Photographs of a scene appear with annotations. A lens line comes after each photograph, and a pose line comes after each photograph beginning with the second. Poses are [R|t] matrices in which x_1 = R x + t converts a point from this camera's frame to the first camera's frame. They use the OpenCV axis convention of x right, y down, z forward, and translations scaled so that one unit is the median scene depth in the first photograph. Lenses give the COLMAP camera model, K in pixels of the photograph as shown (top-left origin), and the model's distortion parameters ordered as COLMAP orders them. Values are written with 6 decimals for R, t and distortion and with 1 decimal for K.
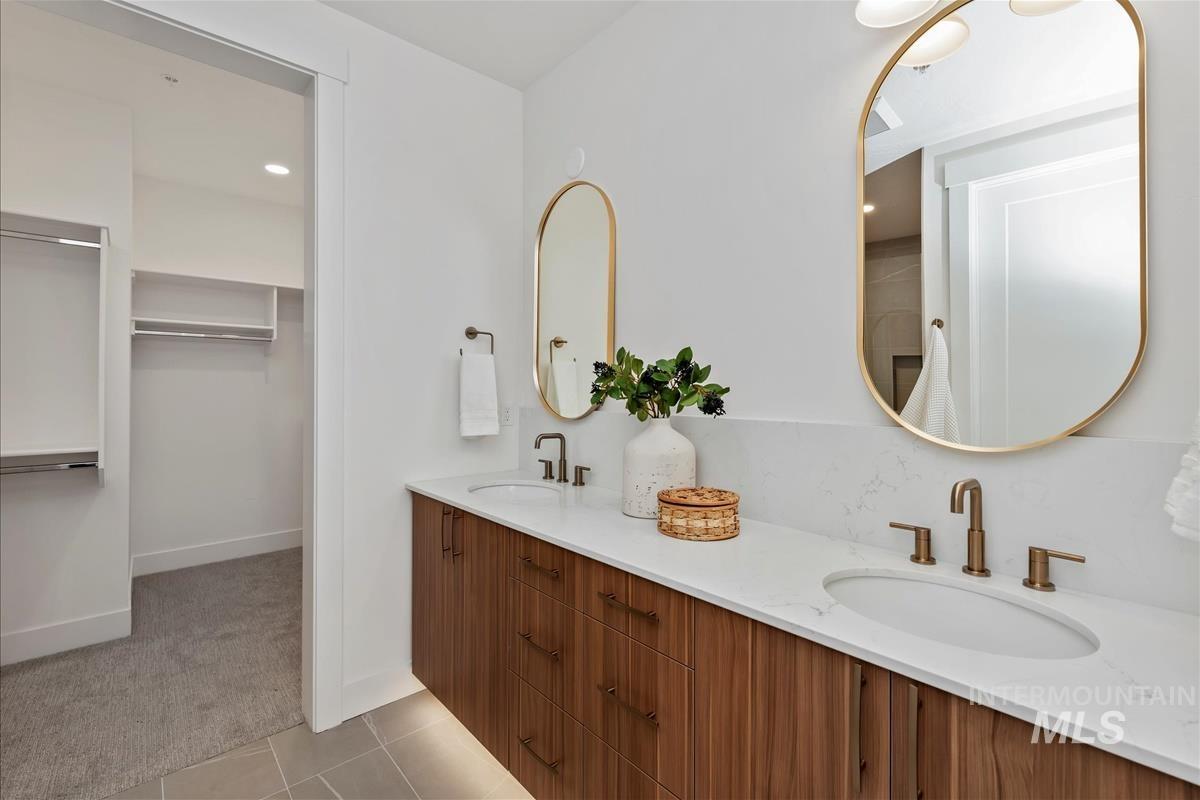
lens RADIAL K [[520.2, 0, 604.7], [0, 520.2, 385.2], [0, 0, 1]] dist [0.000292, -0.000955]
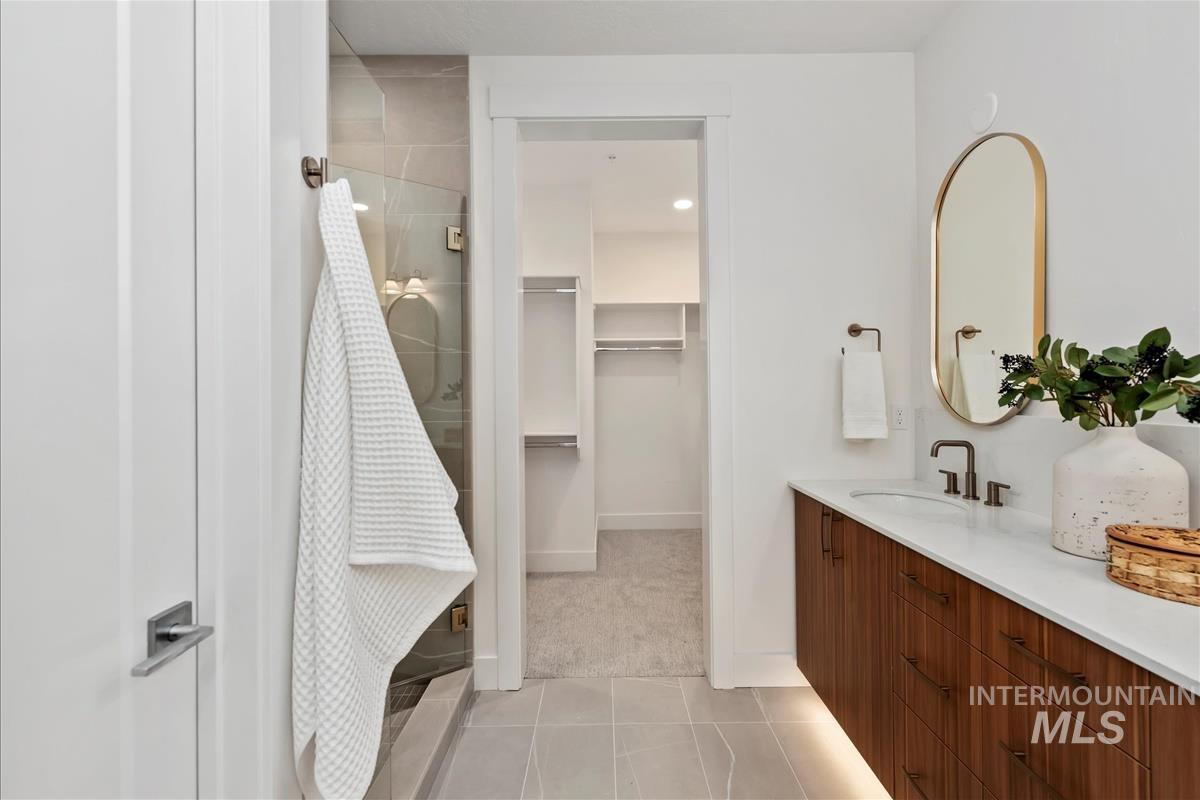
lens RADIAL K [[527.2, 0, 599.6], [0, 527.2, 390.6], [0, 0, 1]] dist [-0.000241, -0.000142]
pose [[0.742193, -0.007296, -0.670146, 0.048778], [0.013397, 0.999902, 0.003952, -0.000362], [0.670052, -0.011911, 0.742219, -0.032737]]
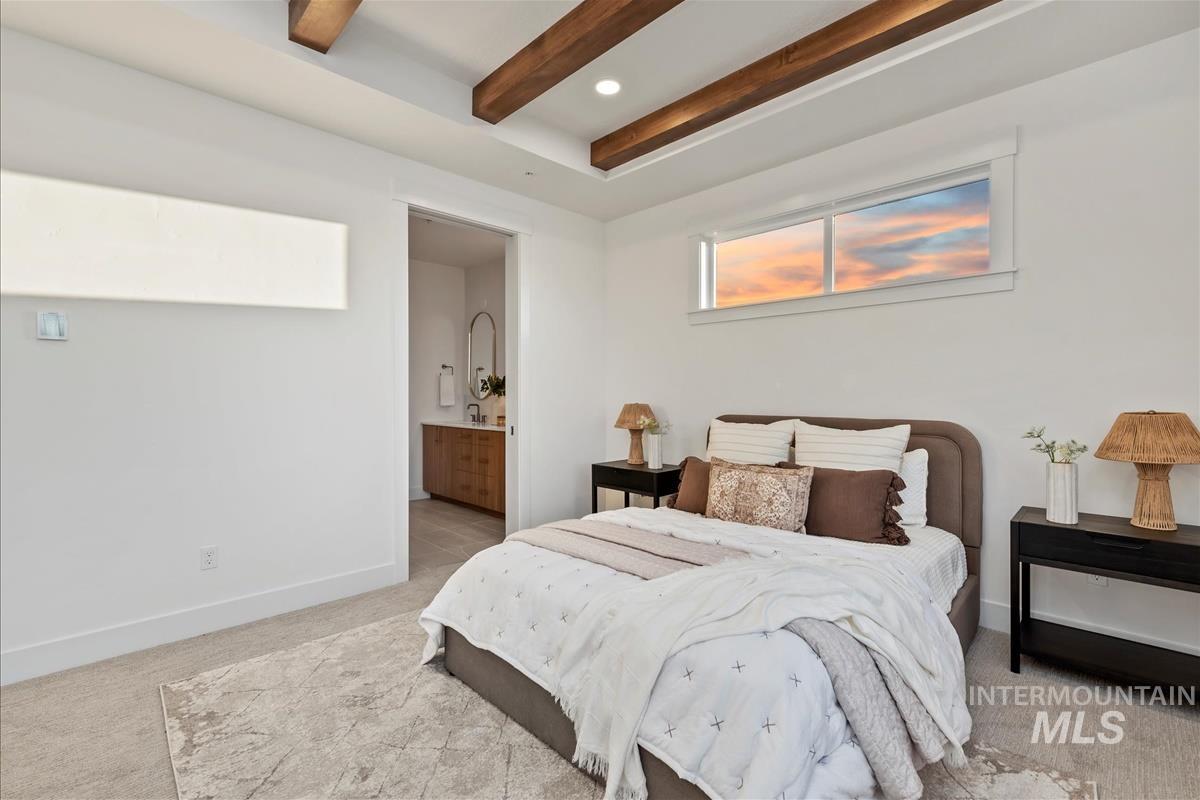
lens RADIAL K [[527.2, 0, 599.6], [0, 527.2, 390.6], [0, 0, 1]] dist [-0.000241, -0.000142]
pose [[0.999107, -0.001344, 0.042228, 0.473839], [0.001098, 0.999982, 0.005841, 0.006276], [-0.042235, -0.005789, 0.999091, -1.936420]]
